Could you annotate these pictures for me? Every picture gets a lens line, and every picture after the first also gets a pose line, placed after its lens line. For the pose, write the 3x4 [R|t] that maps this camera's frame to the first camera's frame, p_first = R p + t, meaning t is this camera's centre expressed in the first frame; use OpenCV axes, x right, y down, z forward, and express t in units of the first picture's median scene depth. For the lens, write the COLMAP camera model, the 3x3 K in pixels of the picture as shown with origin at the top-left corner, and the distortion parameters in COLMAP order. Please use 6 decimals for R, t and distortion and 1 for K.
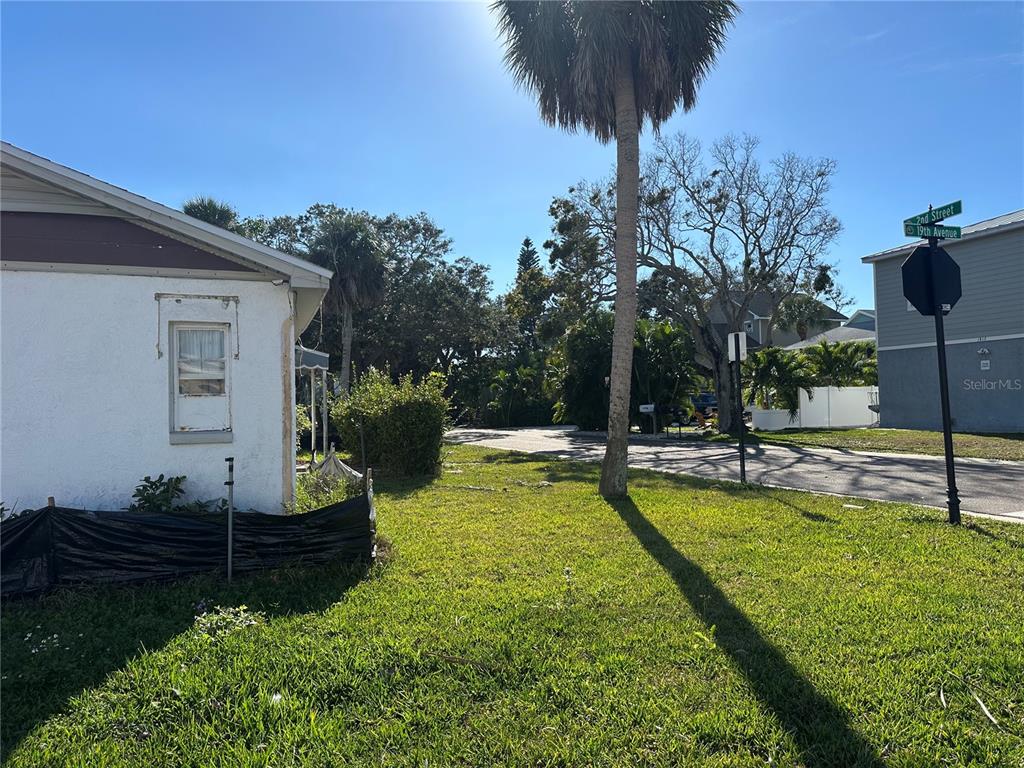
lens RADIAL K [[717.2, 0, 514.3], [0, 717.2, 388.7], [0, 0, 1]] dist [0.030964, -0.041271]
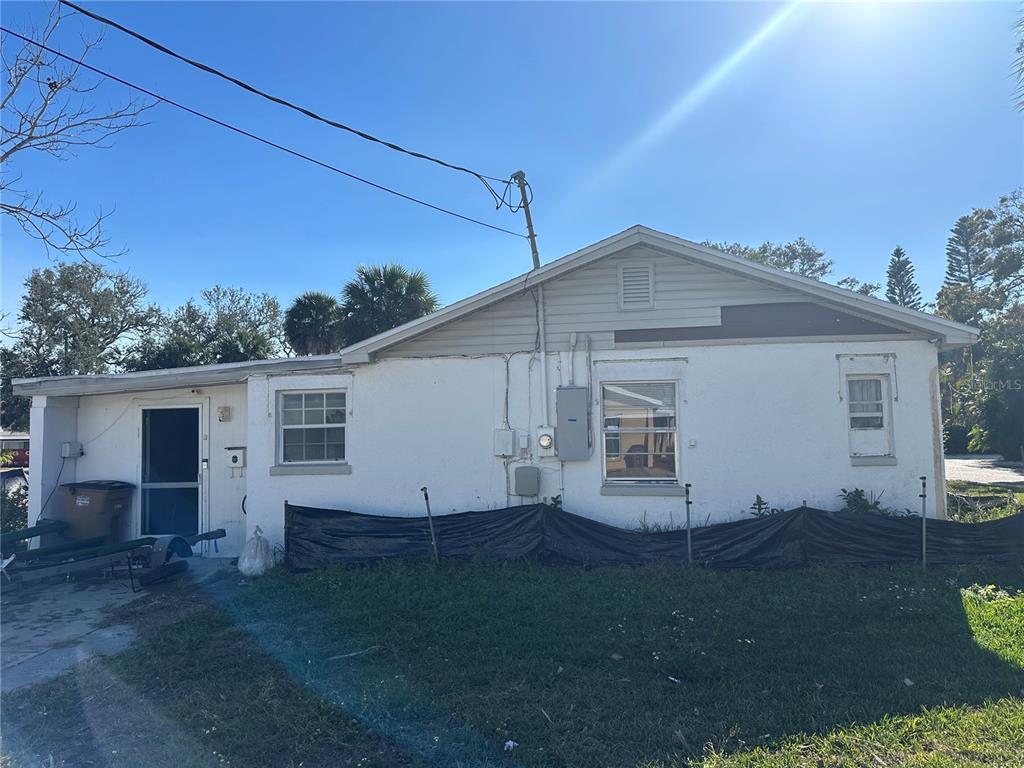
lens RADIAL K [[717.2, 0, 511.3], [0, 717.2, 379.7], [0, 0, 1]] dist [0.030964, -0.041271]
pose [[0.899305, -0.033216, -0.436058, -0.446269], [0.012198, 0.998629, -0.050914, -0.021900], [0.437151, 0.040468, 0.898477, -0.483496]]
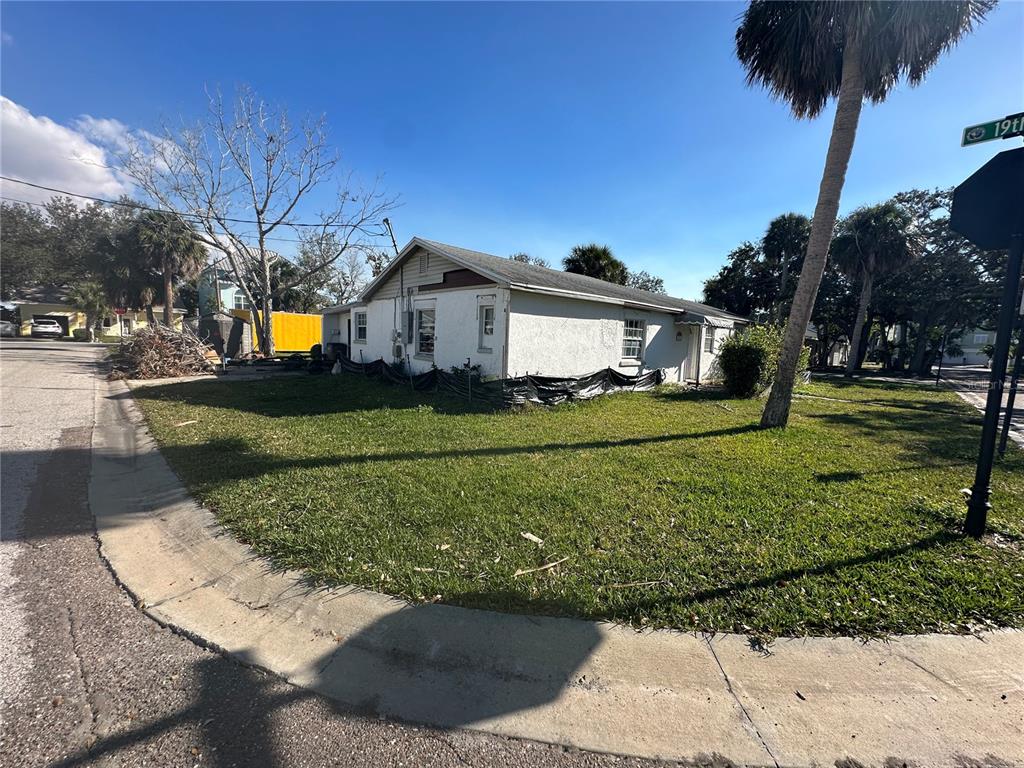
lens RADIAL K [[412.7, 0, 514.9], [0, 412.7, 384.5], [0, 0, 1]] dist [0.001082, 0.000053]
pose [[0.413214, 0.130221, -0.901275, 0.963745], [-0.022043, 0.990863, 0.133059, -0.010640], [0.910367, -0.035115, 0.412308, 0.474146]]
